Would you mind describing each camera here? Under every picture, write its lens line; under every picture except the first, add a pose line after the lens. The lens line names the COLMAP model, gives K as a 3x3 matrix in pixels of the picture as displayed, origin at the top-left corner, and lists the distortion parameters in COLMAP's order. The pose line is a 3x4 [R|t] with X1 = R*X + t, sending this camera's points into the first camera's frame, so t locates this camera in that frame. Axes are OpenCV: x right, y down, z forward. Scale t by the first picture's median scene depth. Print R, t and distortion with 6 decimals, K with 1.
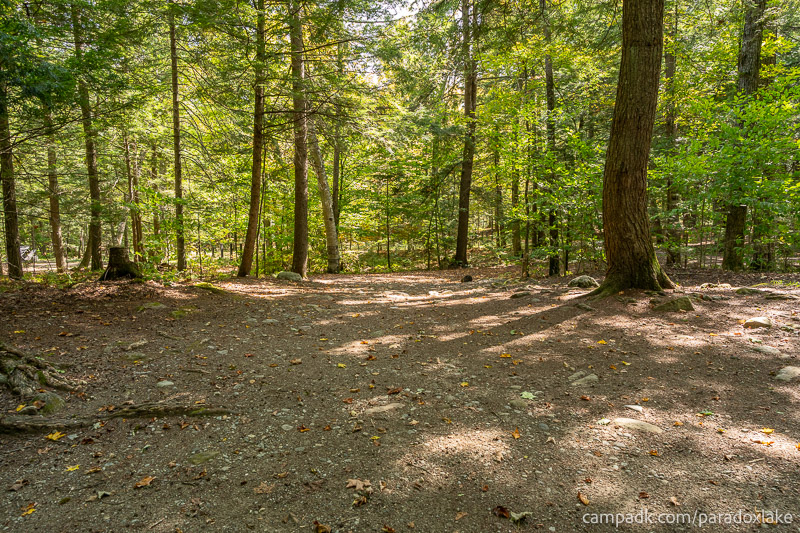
lens RADIAL K [[533.0, 0, 400.0], [0, 533.0, 266.5], [0, 0, 1]] dist [0.004049, 0.003530]
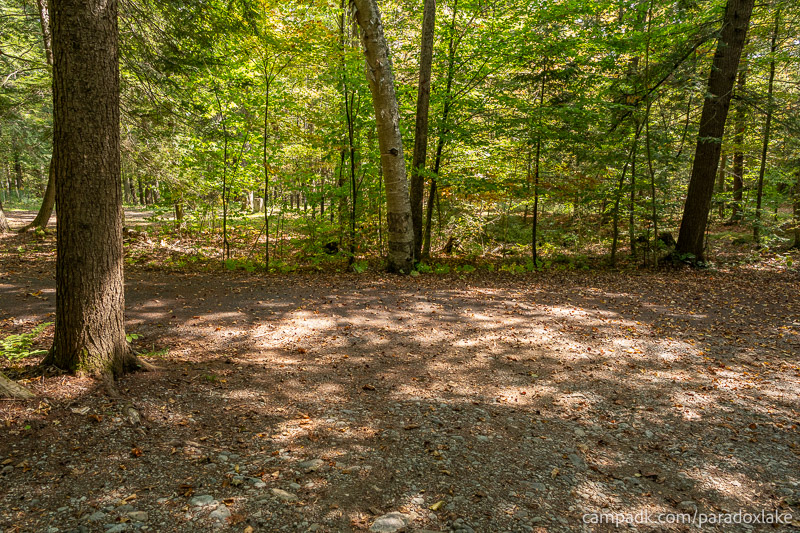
lens RADIAL K [[533.0, 0, 400.0], [0, 533.0, 266.5], [0, 0, 1]] dist [0.004049, 0.003530]
pose [[0.956164, 0.067751, -0.284888, 0.005325], [-0.044225, 0.995118, 0.088223, -0.058698], [0.289474, -0.071757, 0.954492, 1.008803]]
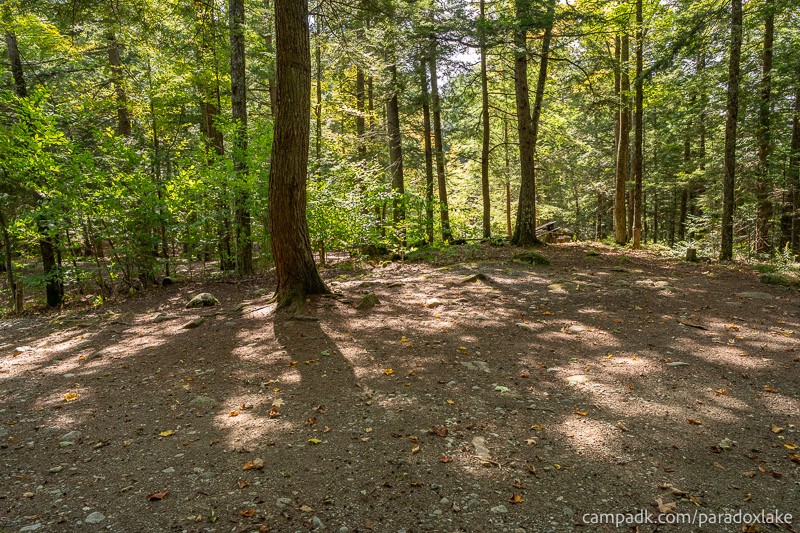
lens RADIAL K [[533.0, 0, 400.0], [0, 533.0, 266.5], [0, 0, 1]] dist [0.004049, 0.003530]
pose [[0.478305, -0.089048, 0.873668, -0.208779], [0.118058, 0.992335, 0.036510, -0.017694], [-0.870222, 0.085680, 0.485151, 0.171496]]
